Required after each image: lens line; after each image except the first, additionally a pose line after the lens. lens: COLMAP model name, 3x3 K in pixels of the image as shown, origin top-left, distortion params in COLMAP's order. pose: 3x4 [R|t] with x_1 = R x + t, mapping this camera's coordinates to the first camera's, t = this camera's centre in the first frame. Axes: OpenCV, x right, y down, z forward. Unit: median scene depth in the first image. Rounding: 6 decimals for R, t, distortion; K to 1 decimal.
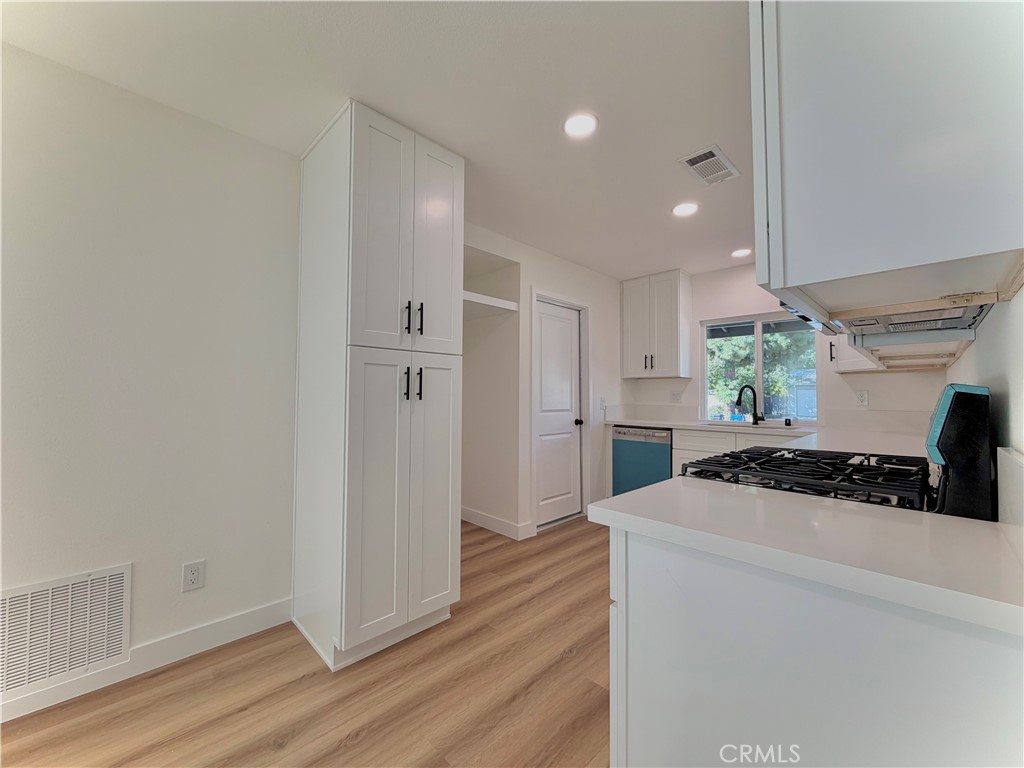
lens RADIAL K [[407.6, 0, 509.0], [0, 407.6, 381.5], [0, 0, 1]] dist [0.001763, -0.000035]
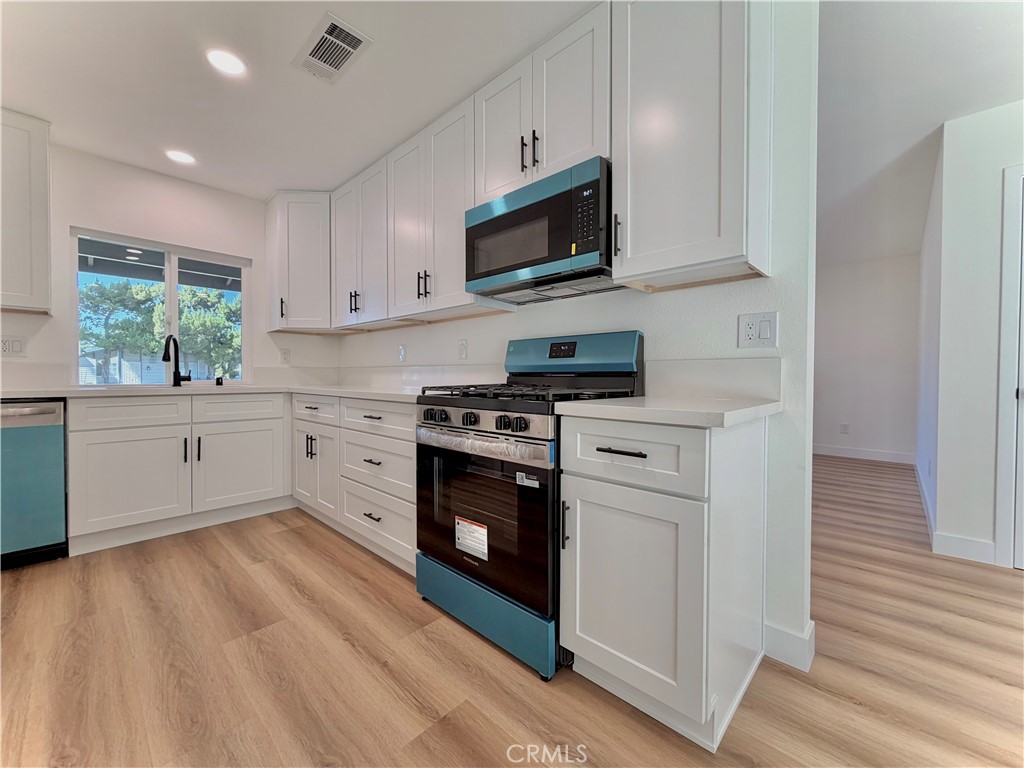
lens RADIAL K [[407.6, 0, 509.0], [0, 407.6, 381.5], [0, 0, 1]] dist [0.001763, -0.000035]
pose [[-0.039507, -0.019835, 0.999022, -0.345019], [-0.041026, 0.998992, 0.018212, 0.095104], [-0.998377, -0.040266, -0.040281, 0.670760]]
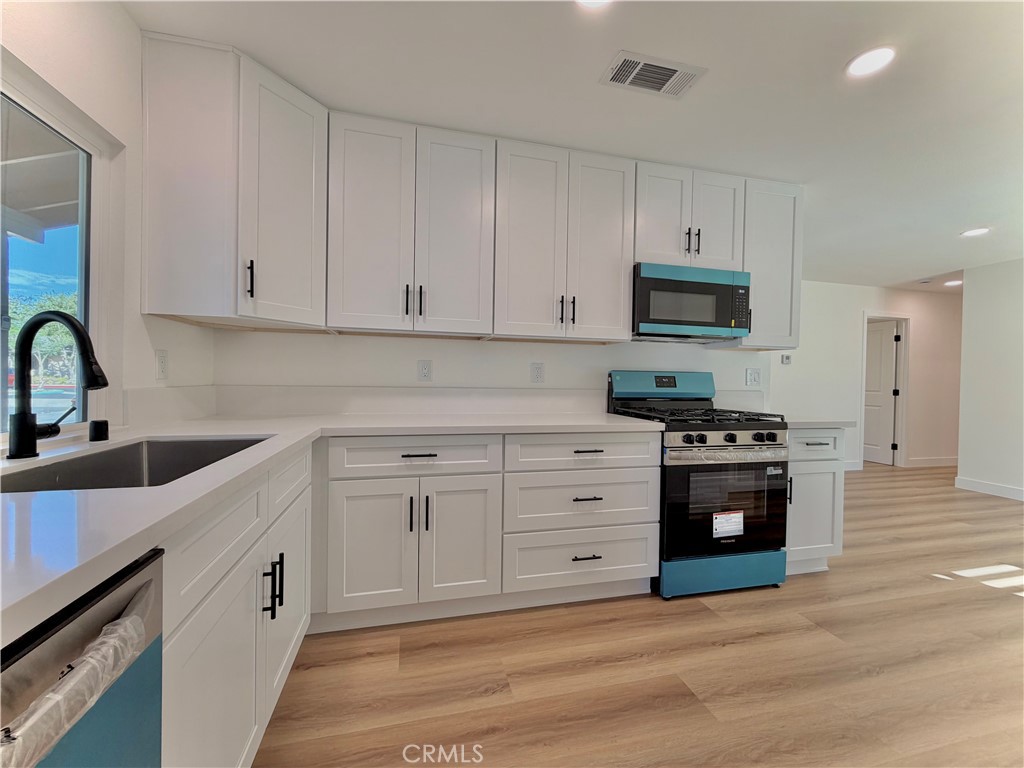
lens RADIAL K [[407.6, 0, 509.0], [0, 407.6, 381.5], [0, 0, 1]] dist [0.001763, -0.000035]
pose [[-0.859706, -0.023198, 0.510261, 0.320168], [-0.040029, 0.998956, -0.022027, 0.083012], [-0.509218, -0.039362, -0.859737, 1.817059]]
